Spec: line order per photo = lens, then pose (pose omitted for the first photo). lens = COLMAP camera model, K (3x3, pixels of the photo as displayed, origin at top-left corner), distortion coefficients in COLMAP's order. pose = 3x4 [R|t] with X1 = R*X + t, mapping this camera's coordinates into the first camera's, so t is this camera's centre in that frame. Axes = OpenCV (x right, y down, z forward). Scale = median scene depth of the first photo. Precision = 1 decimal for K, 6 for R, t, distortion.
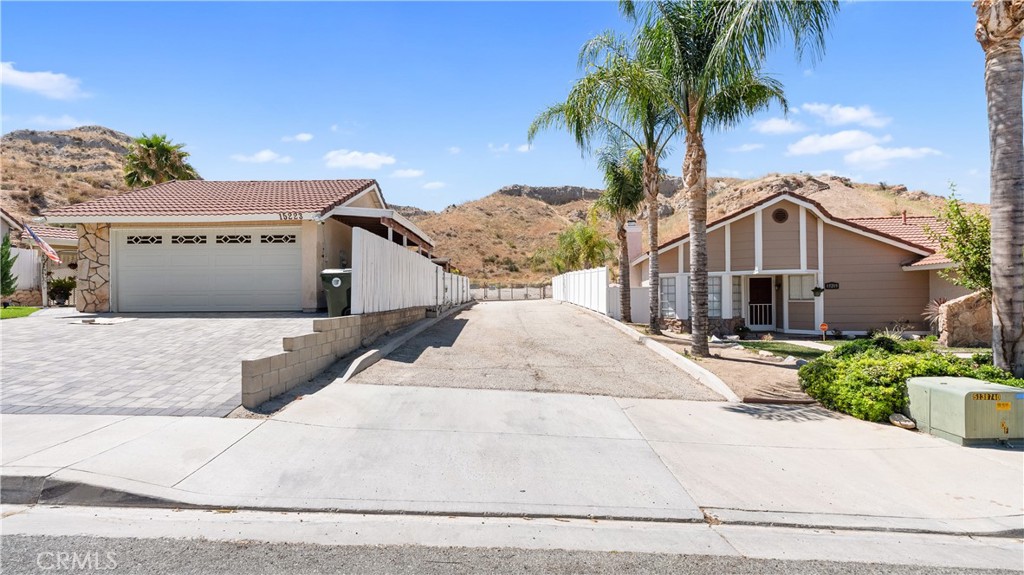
lens RADIAL K [[466.3, 0, 512.8], [0, 466.3, 285.1], [0, 0, 1]] dist [-0.007715, 0.004969]
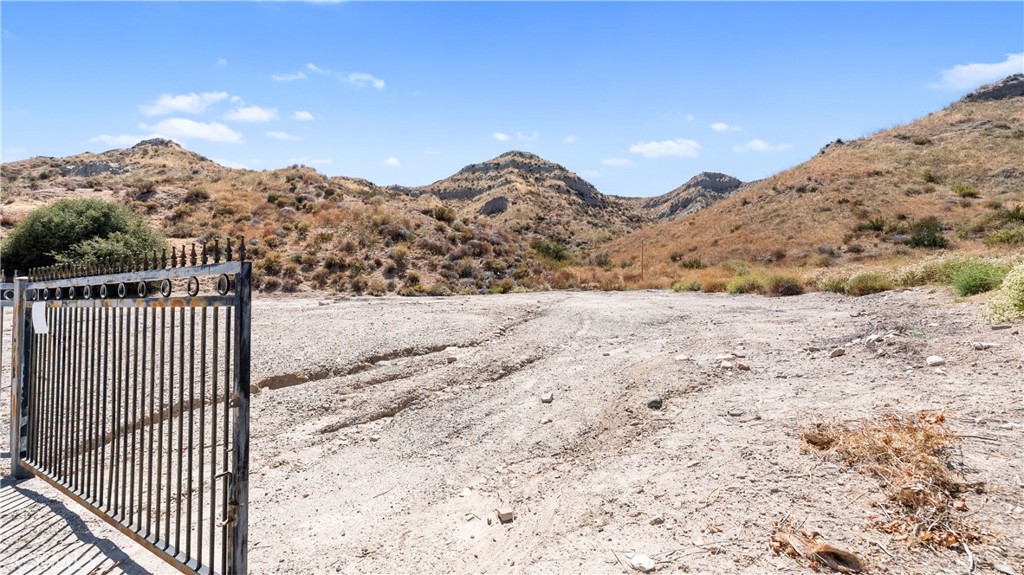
lens RADIAL K [[466.3, 0, 512.8], [0, 466.3, 285.1], [0, 0, 1]] dist [-0.007715, 0.004969]
pose [[0.638444, 0.002319, -0.769665, 0.051740], [0.002241, 0.999986, 0.004871, -0.000550], [0.769665, -0.004835, 0.638430, 0.320922]]
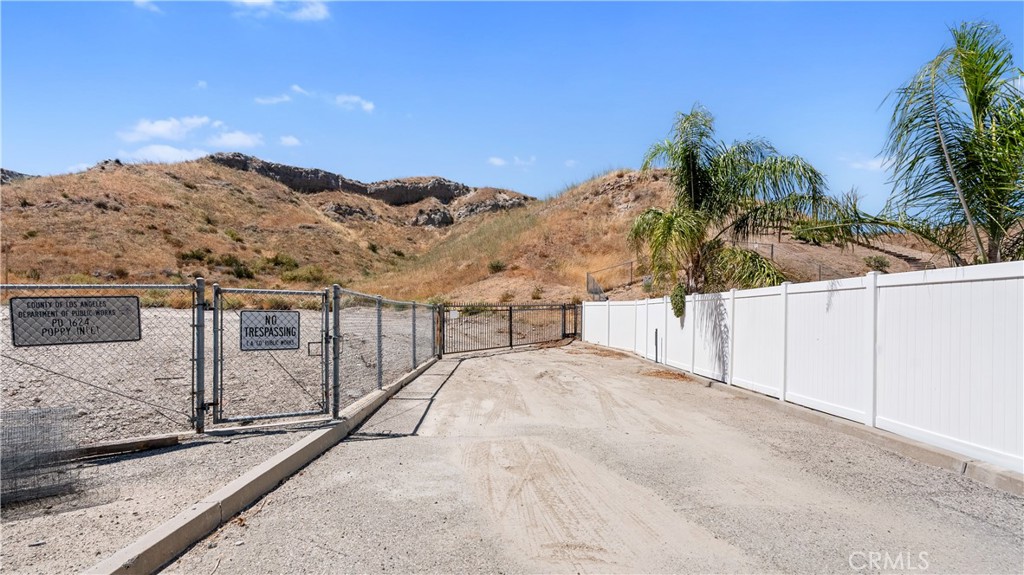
lens RADIAL K [[476.3, 0, 512.8], [0, 476.3, 316.9], [0, 0, 1]] dist [-0.001030, 0.000216]
pose [[0.851612, 0.013747, 0.523993, -0.014710], [-0.026392, 0.999513, 0.016671, -0.000426], [-0.523508, -0.028027, 0.851559, 0.222336]]
